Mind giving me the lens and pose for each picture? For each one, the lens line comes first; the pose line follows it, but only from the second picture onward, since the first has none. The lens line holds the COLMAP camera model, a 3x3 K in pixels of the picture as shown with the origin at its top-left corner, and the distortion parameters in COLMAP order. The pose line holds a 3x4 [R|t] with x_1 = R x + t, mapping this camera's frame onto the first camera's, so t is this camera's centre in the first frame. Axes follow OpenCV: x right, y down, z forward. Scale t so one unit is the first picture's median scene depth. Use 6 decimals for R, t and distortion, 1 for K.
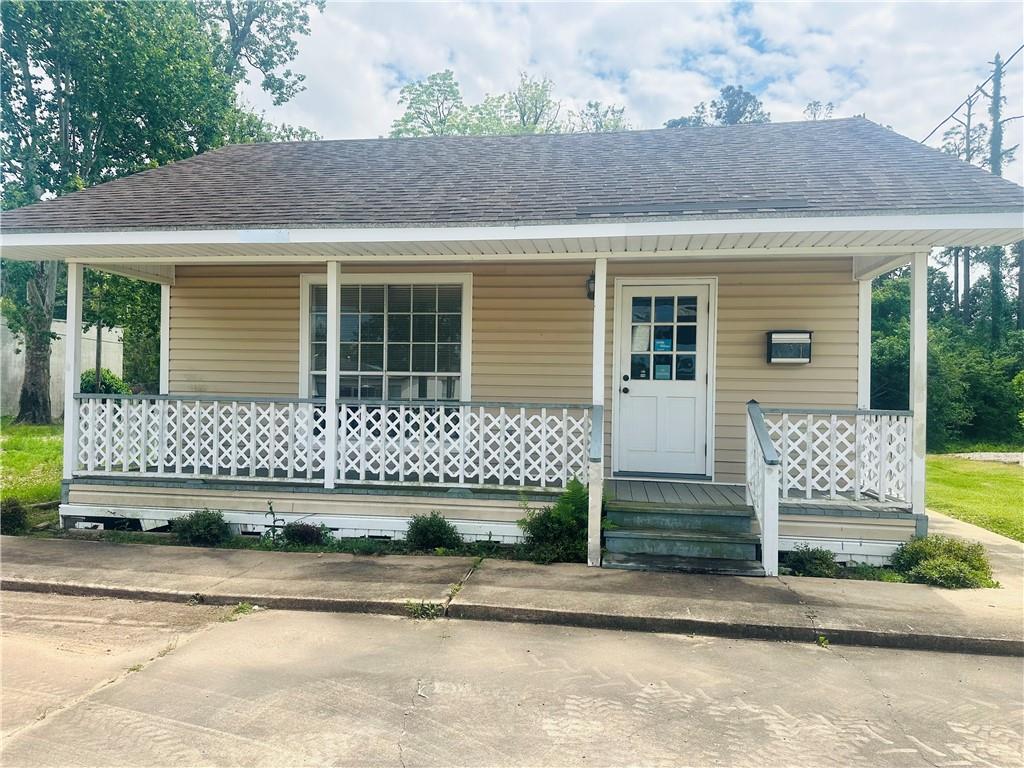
lens RADIAL K [[728.2, 0, 512.0], [0, 728.2, 384.0], [0, 0, 1]] dist [0.066843, -0.064941]
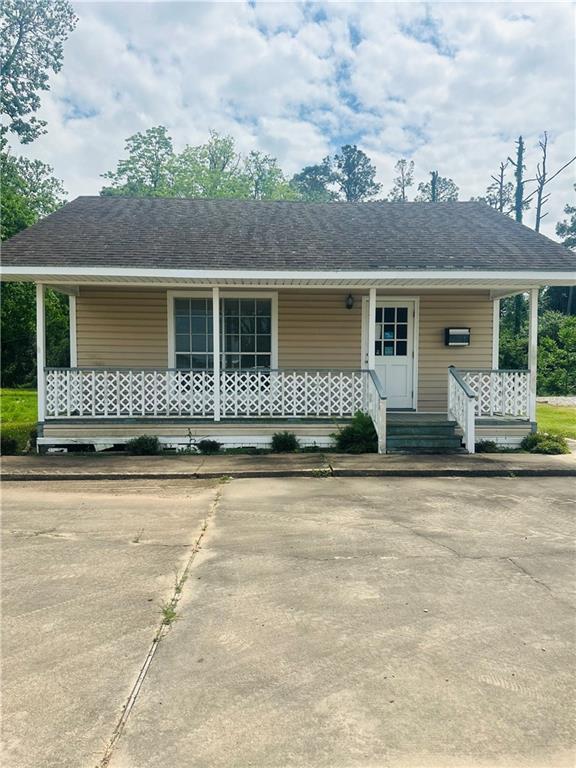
lens RADIAL K [[546.2, 0, 288.0], [0, 546.2, 384.0], [0, 0, 1]] dist [0.066843, -0.064941]
pose [[0.980192, -0.020023, 0.197036, -0.331872], [0.010896, 0.998822, 0.047296, -0.002233], [-0.197751, -0.044212, 0.979255, -0.274805]]
